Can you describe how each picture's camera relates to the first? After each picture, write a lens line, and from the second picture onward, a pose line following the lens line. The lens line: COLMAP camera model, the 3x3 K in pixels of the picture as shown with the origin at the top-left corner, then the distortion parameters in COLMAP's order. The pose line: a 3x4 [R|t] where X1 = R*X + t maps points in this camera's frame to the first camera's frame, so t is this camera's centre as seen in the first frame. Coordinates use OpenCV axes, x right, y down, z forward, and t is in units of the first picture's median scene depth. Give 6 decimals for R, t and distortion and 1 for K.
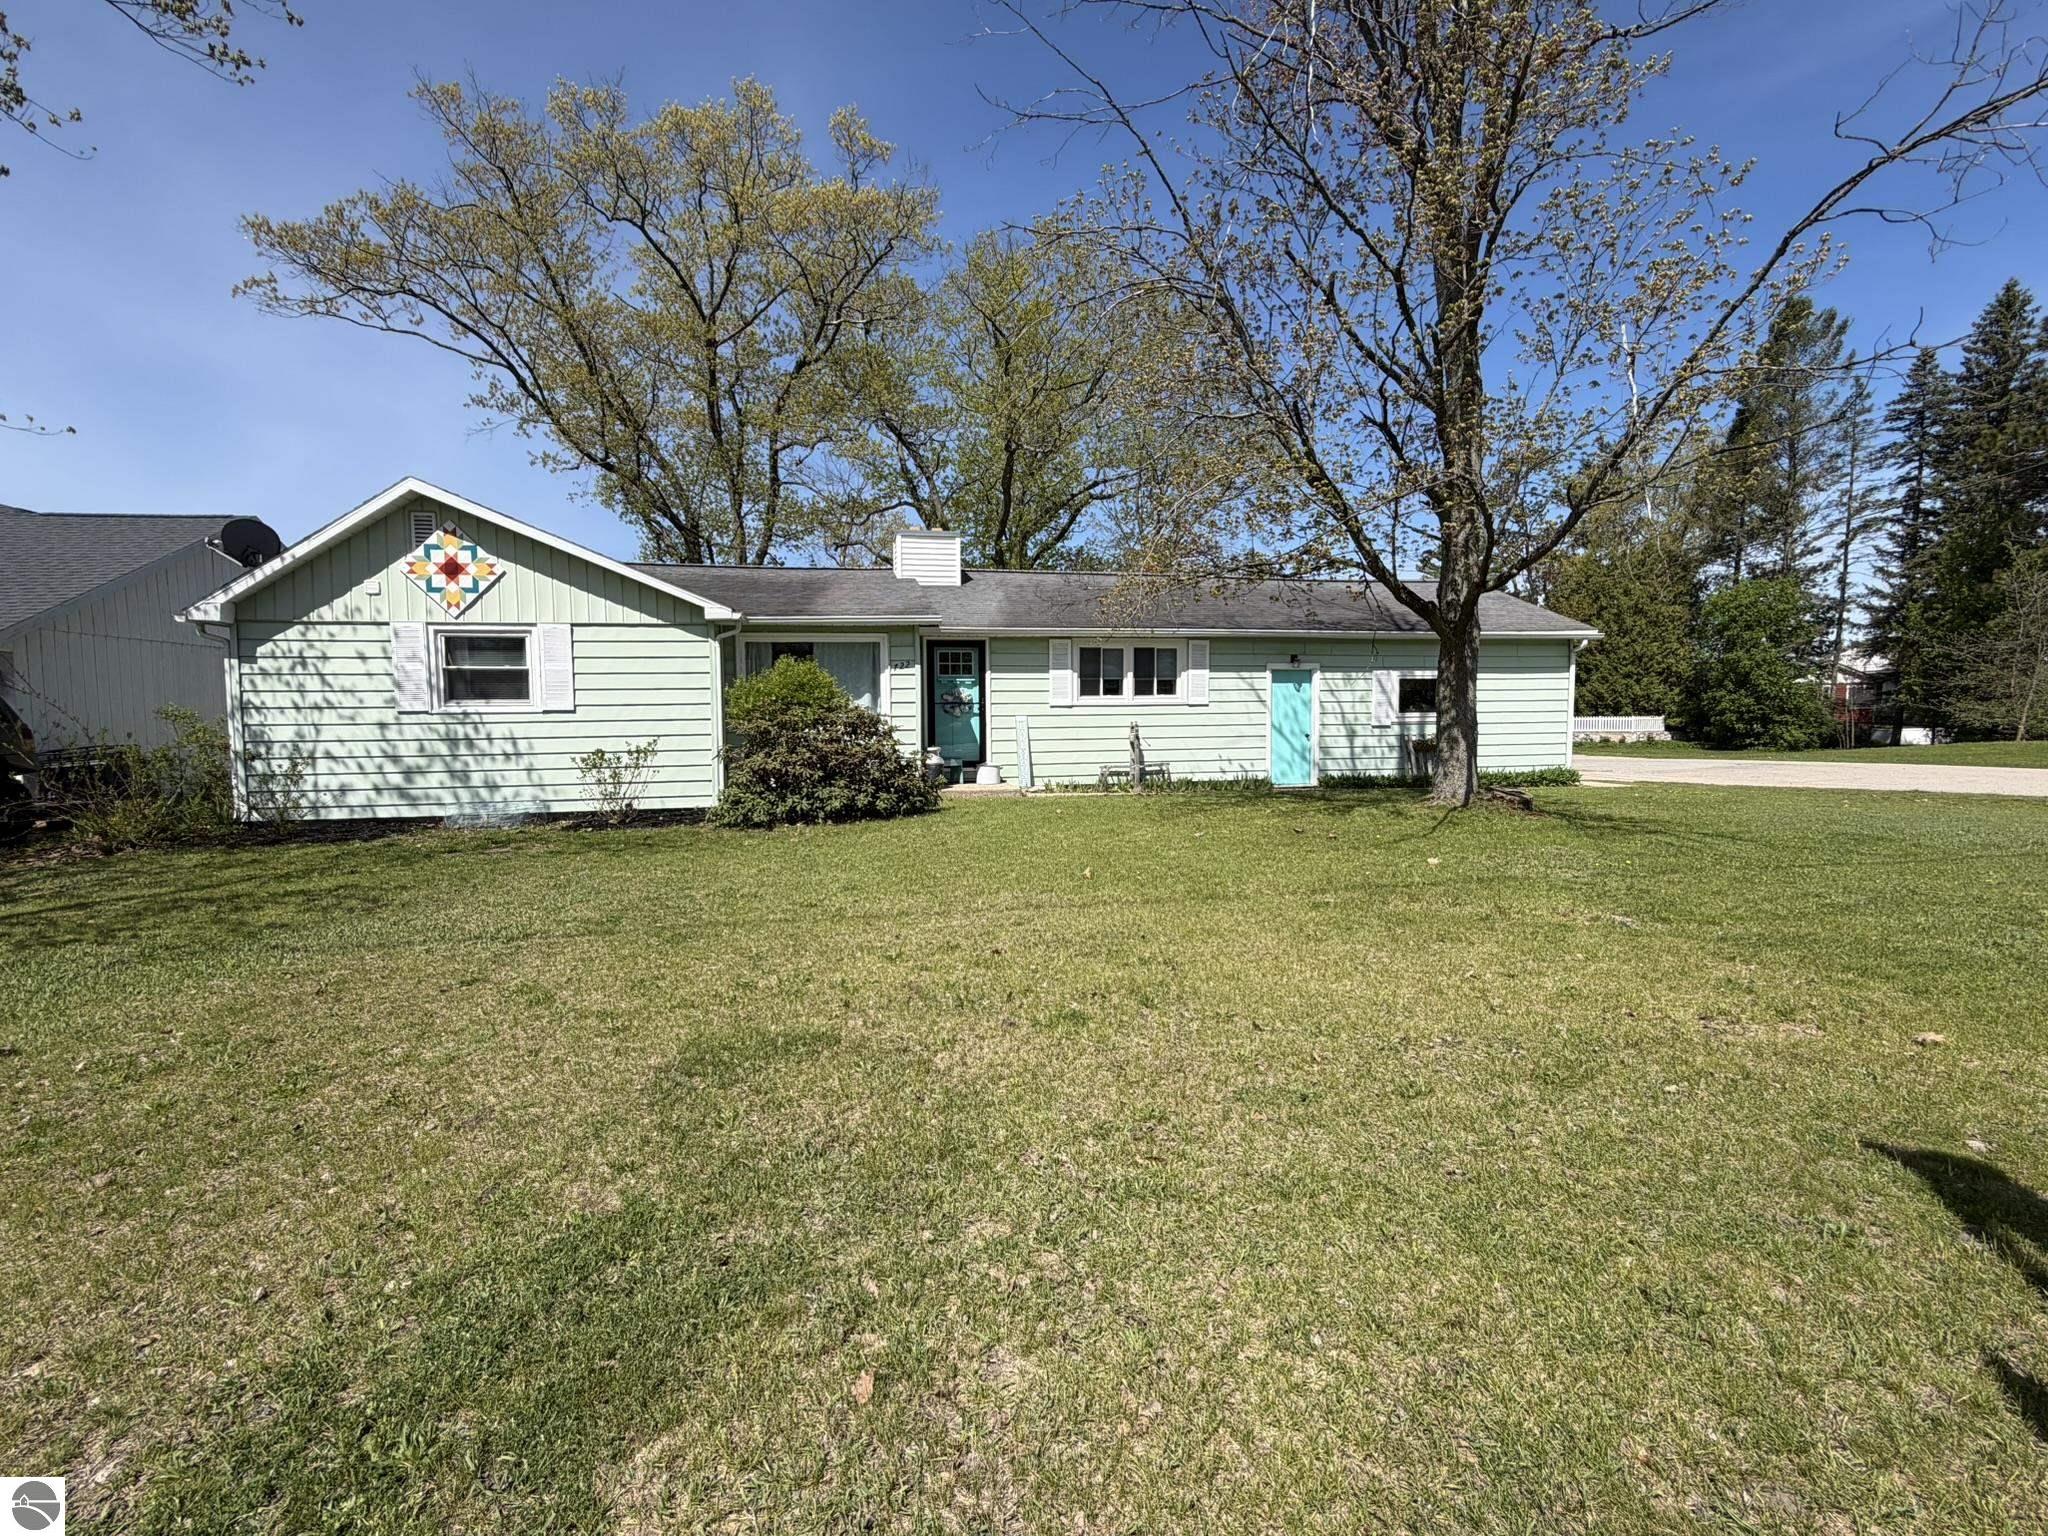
lens RADIAL K [[905.5, 0, 1024.0], [0, 905.5, 768.0], [0, 0, 1]] dist [0.000910, -0.000459]
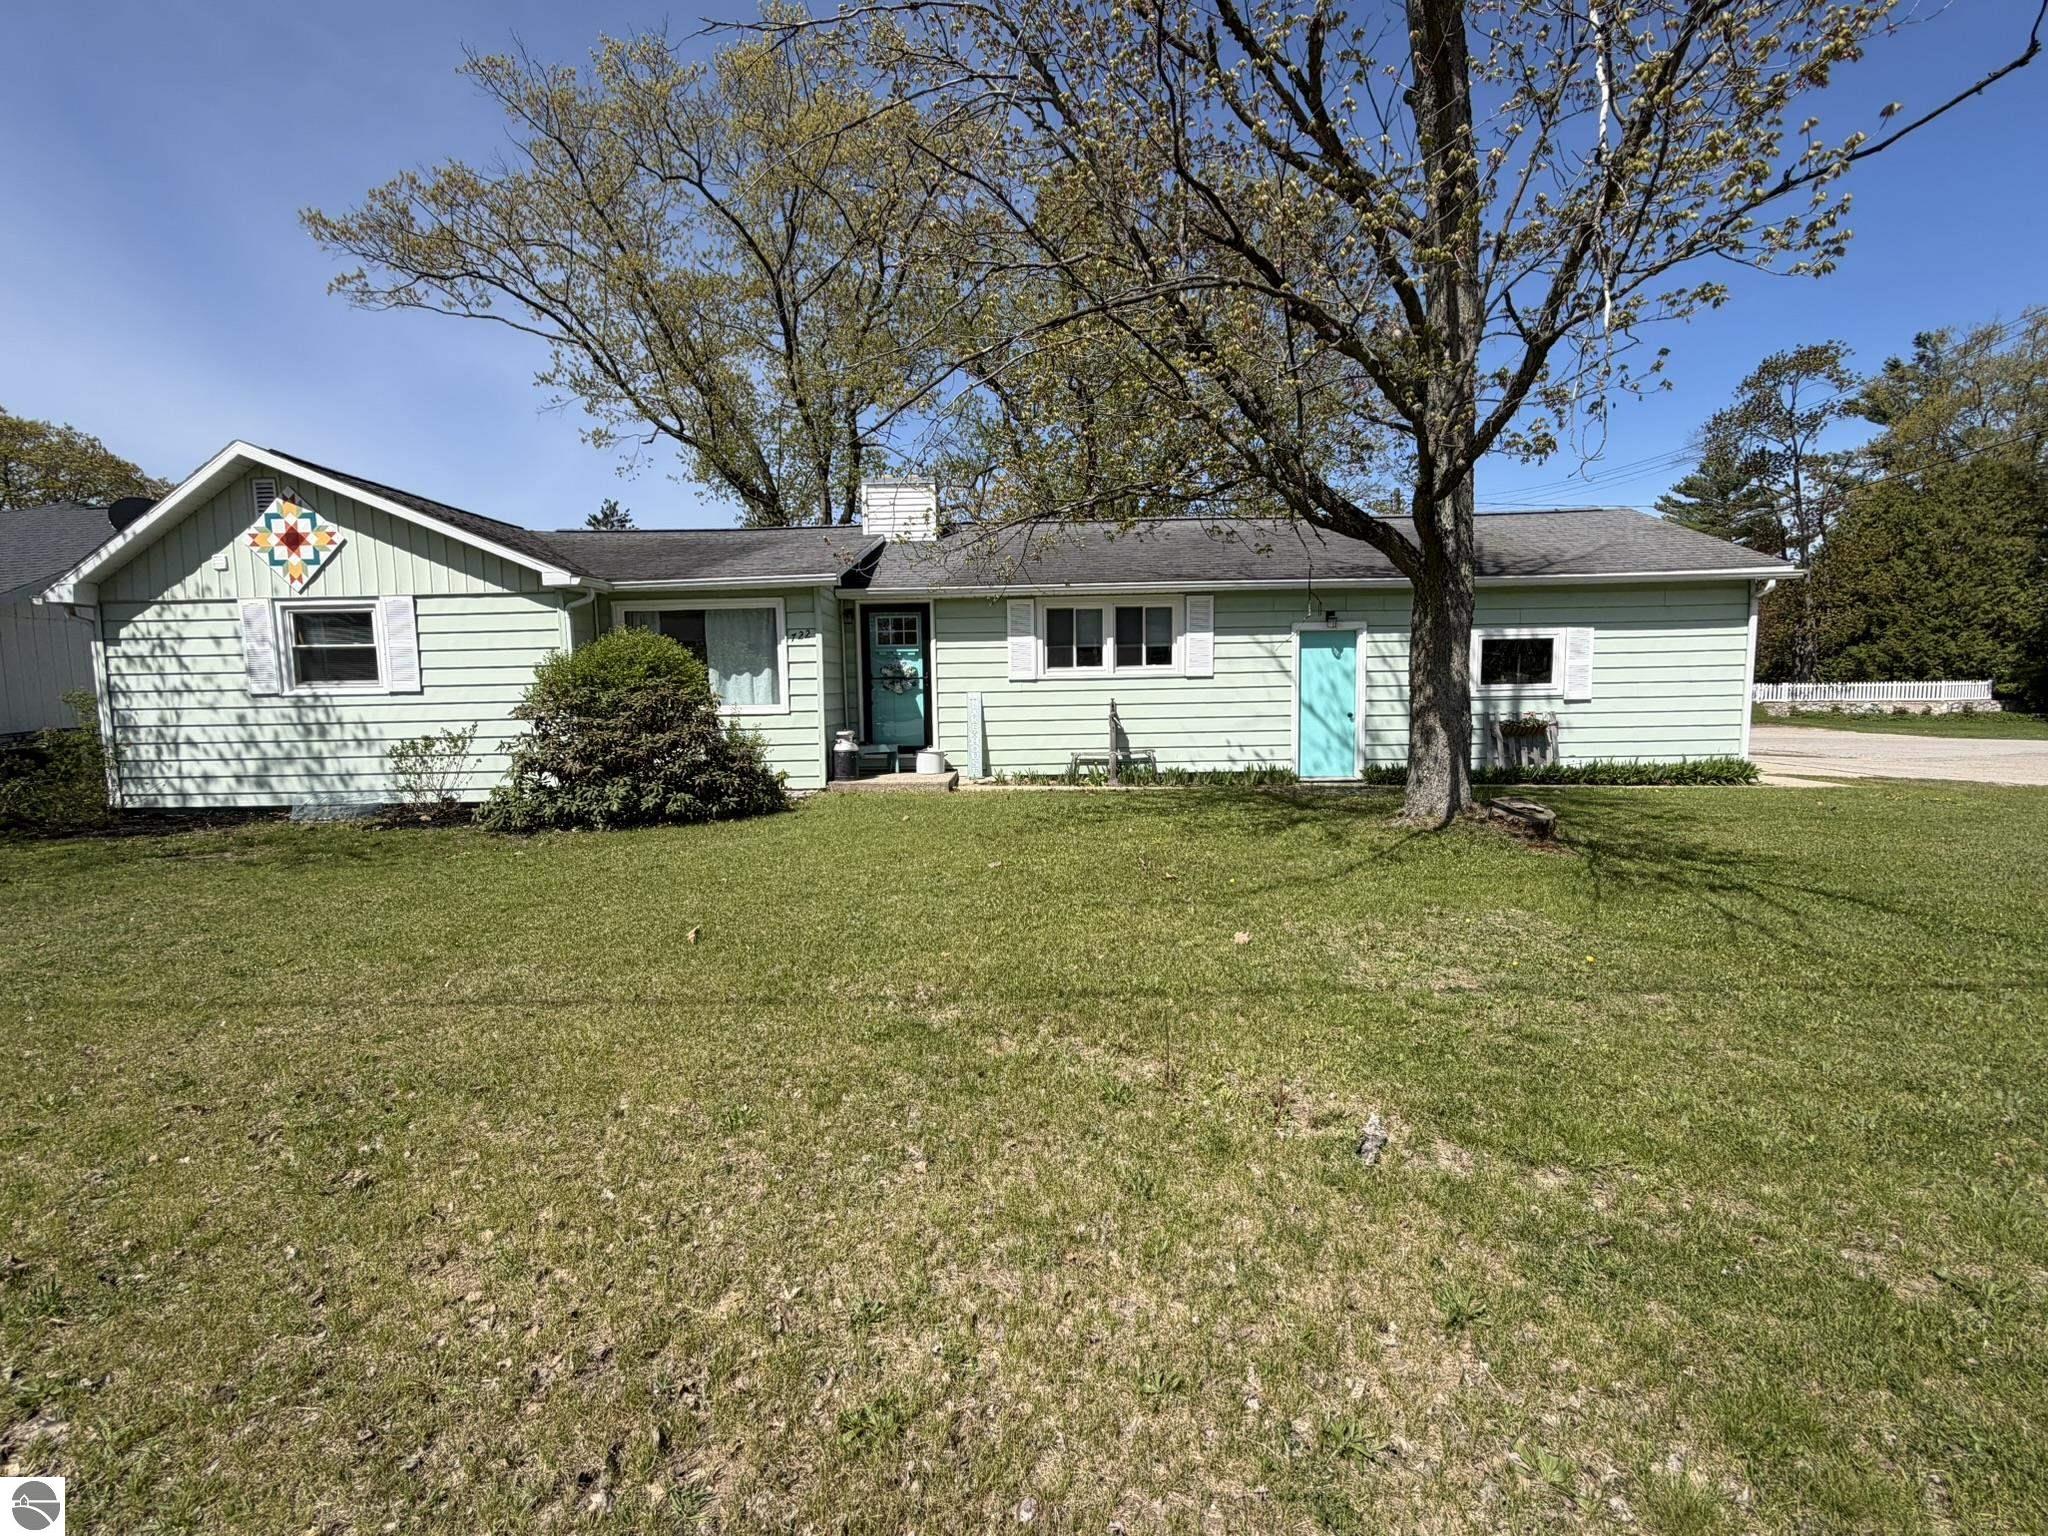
lens RADIAL K [[905.5, 0, 1024.0], [0, 905.5, 768.0], [0, 0, 1]] dist [0.000910, -0.000459]
pose [[0.975956, 0.012103, -0.217632, 0.254044], [-0.004782, 0.999406, 0.034130, -0.018788], [0.217916, -0.032269, 0.975434, 0.215906]]
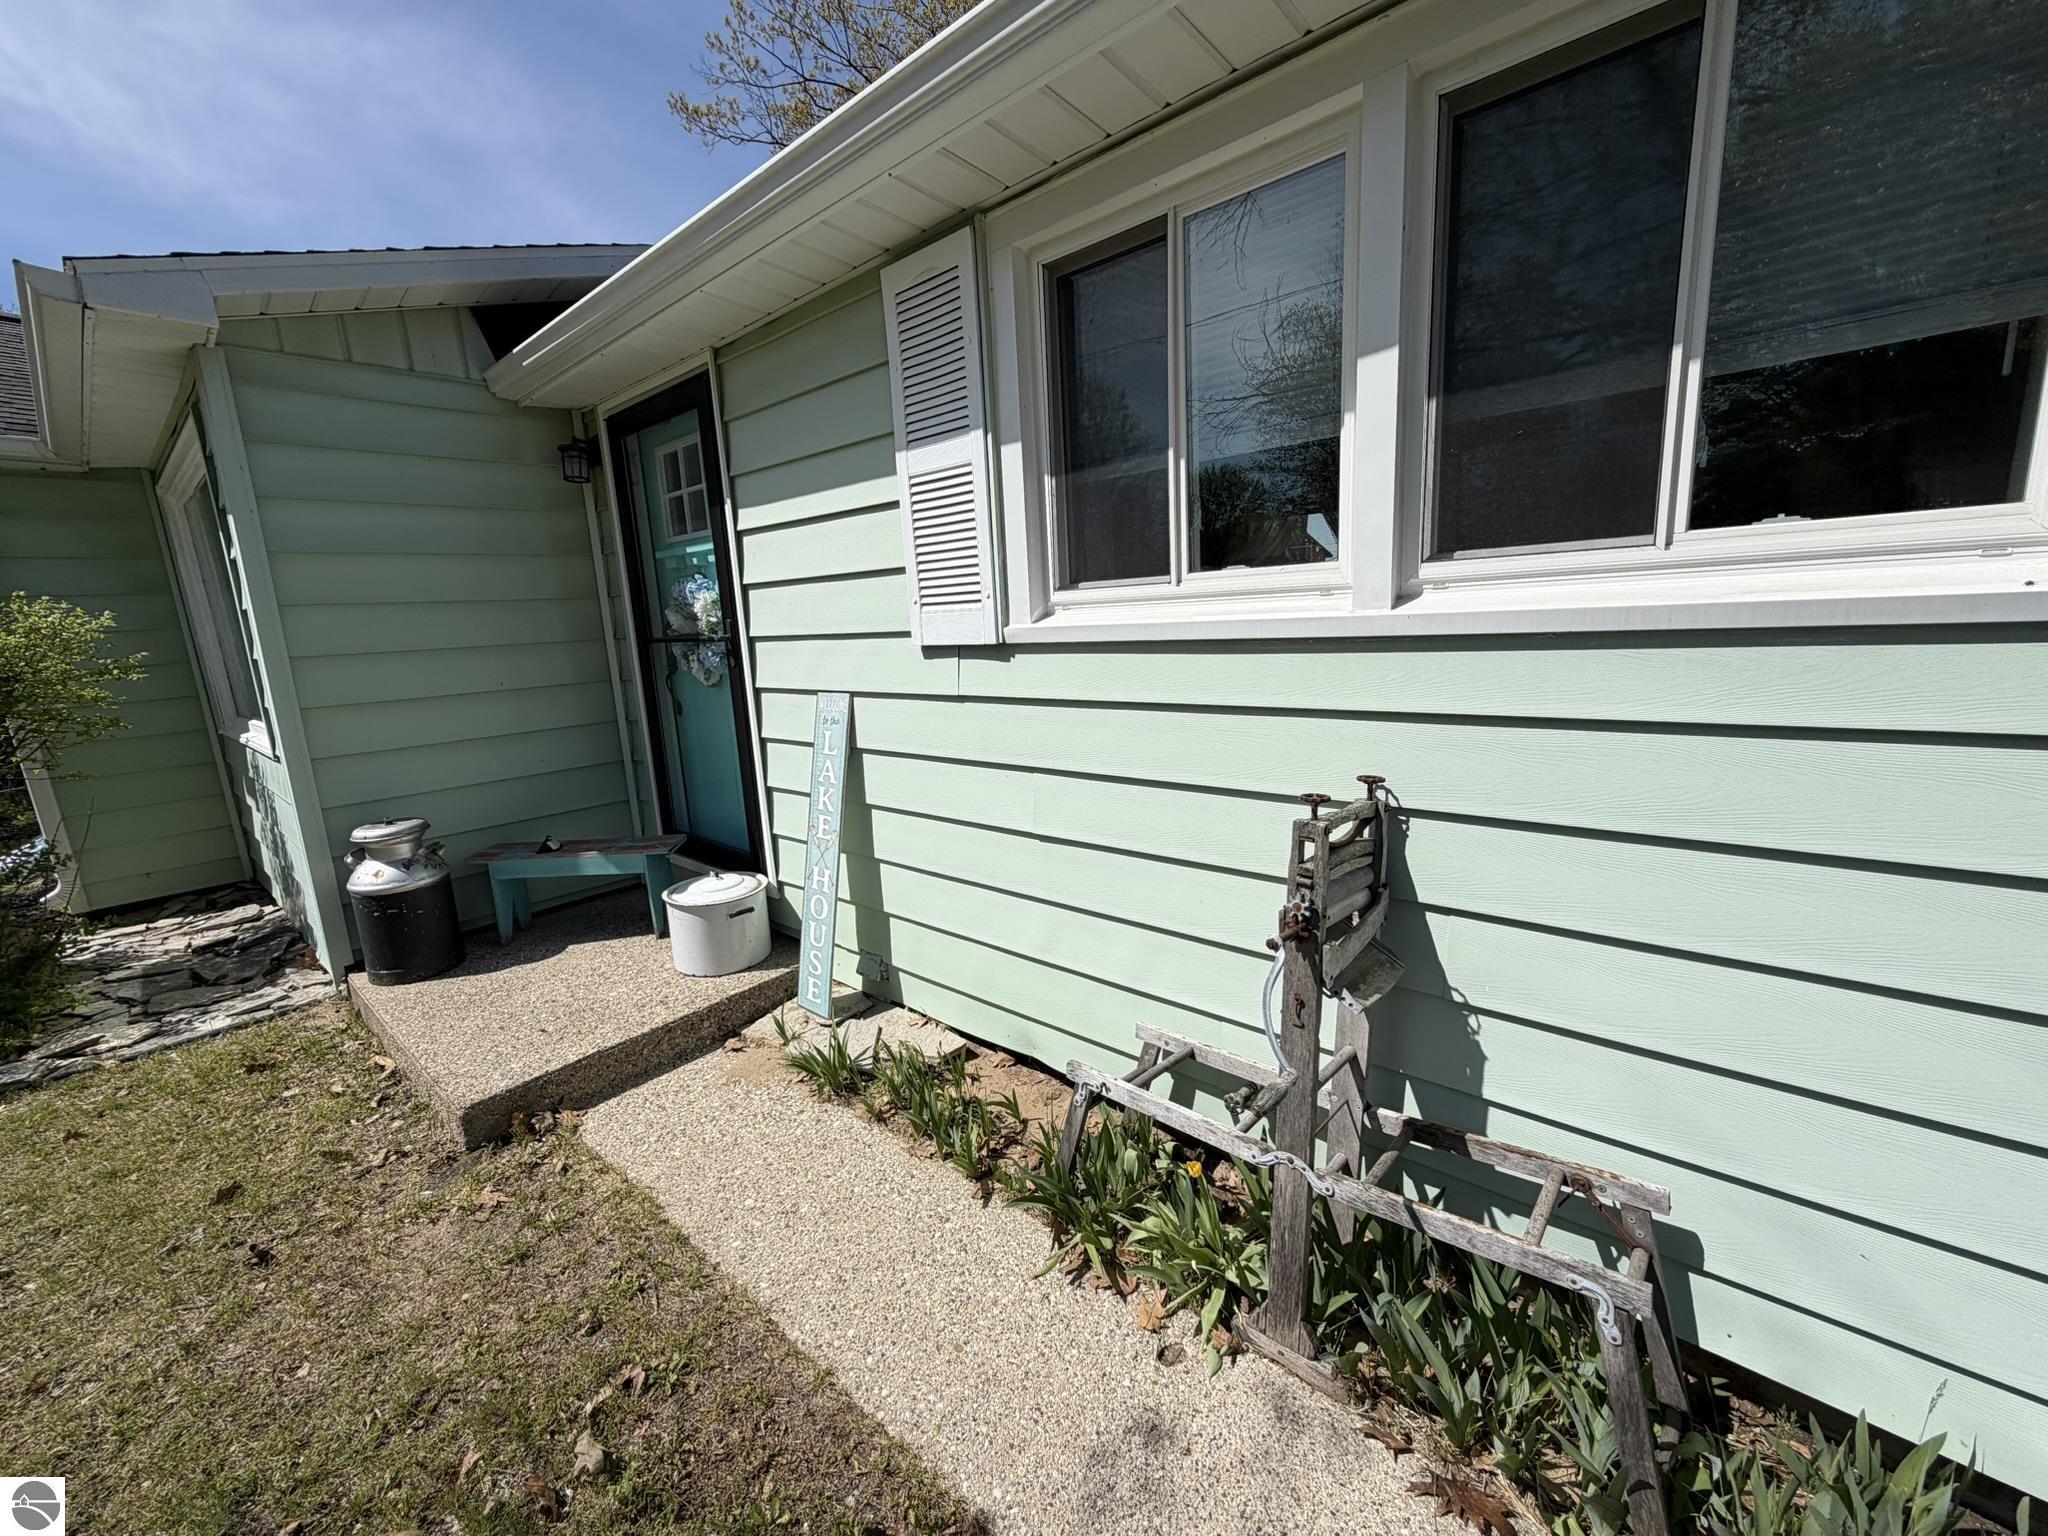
lens RADIAL K [[819.7, 0, 1024.0], [0, 819.7, 768.0], [0, 0, 1]] dist [0.001396, -0.000432]
pose [[0.605645, 0.127275, -0.785491, 0.206253], [-0.008400, 0.988093, 0.153626, -0.079949], [0.795691, -0.086444, 0.599503, 1.034595]]
